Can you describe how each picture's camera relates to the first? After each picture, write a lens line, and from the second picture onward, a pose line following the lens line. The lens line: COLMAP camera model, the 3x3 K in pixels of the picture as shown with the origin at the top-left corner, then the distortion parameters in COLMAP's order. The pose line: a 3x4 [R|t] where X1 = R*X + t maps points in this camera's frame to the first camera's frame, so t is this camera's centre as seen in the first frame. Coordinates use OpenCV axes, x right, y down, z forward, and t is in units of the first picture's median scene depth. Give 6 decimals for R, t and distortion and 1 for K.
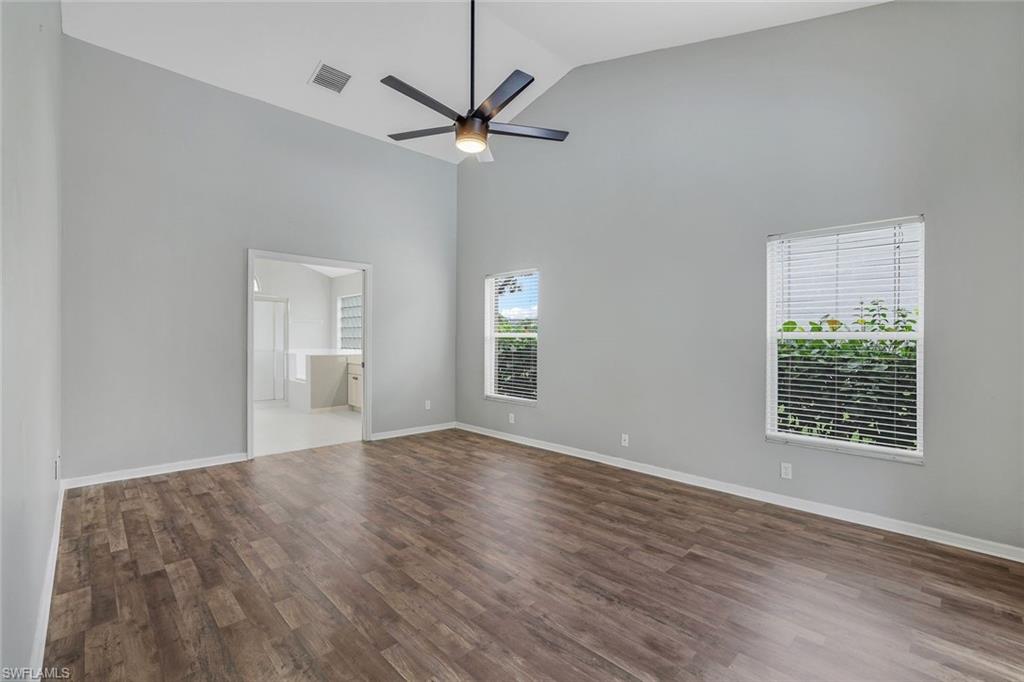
lens RADIAL K [[448.7, 0, 512.0], [0, 448.7, 341.0], [0, 0, 1]] dist [-0.037471, 0.014555]
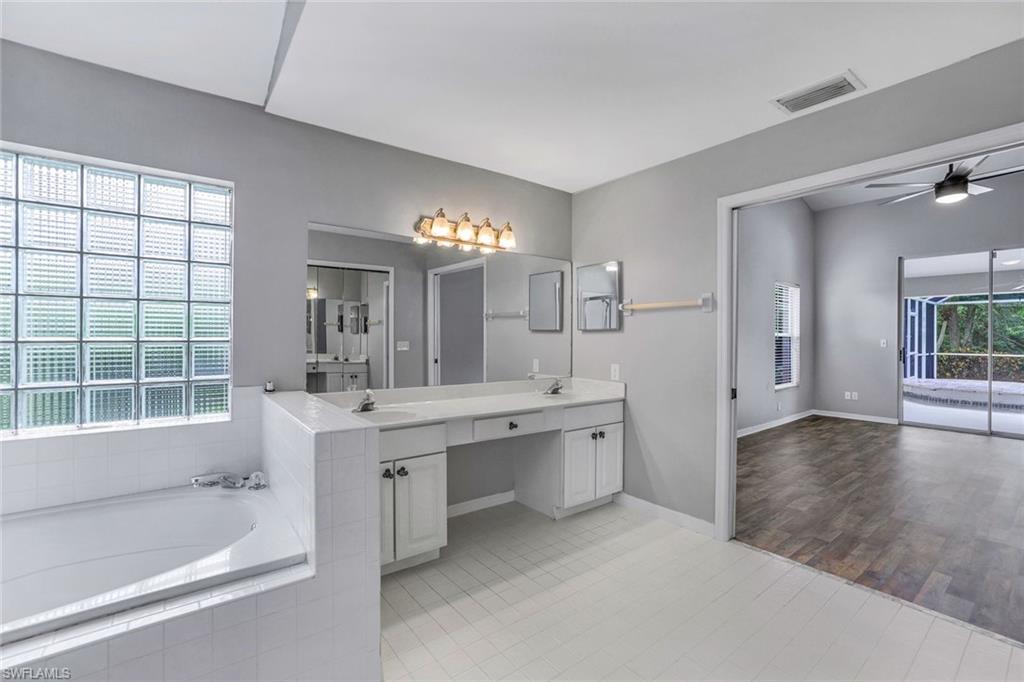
lens RADIAL K [[448.7, 0, 512.0], [0, 448.7, 341.0], [0, 0, 1]] dist [-0.037471, 0.014555]
pose [[0.129994, -0.021005, 0.991292, -1.480842], [0.002499, 0.999779, 0.020857, -0.029356], [-0.991512, -0.000234, 0.130018, 2.010156]]
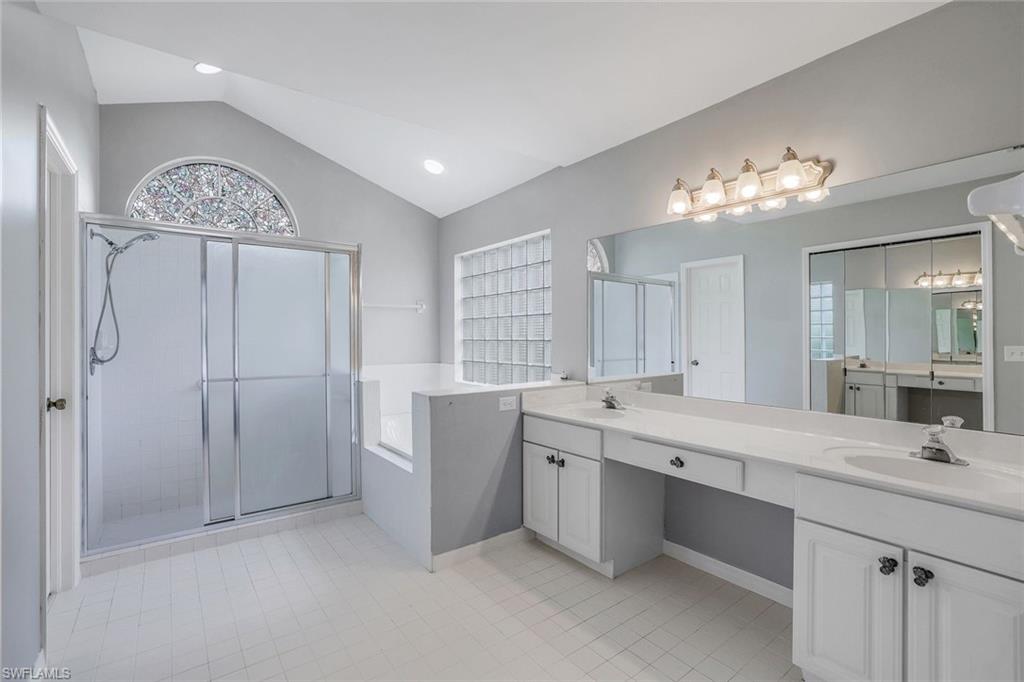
lens RADIAL K [[467.7, 0, 509.5], [0, 467.7, 344.6], [0, 0, 1]] dist [0.002146, 0.000823]
pose [[0.989745, -0.011003, -0.142419, -0.742340], [0.011807, 0.999919, 0.004804, -0.013736], [0.142355, -0.006436, 0.989795, 1.444209]]
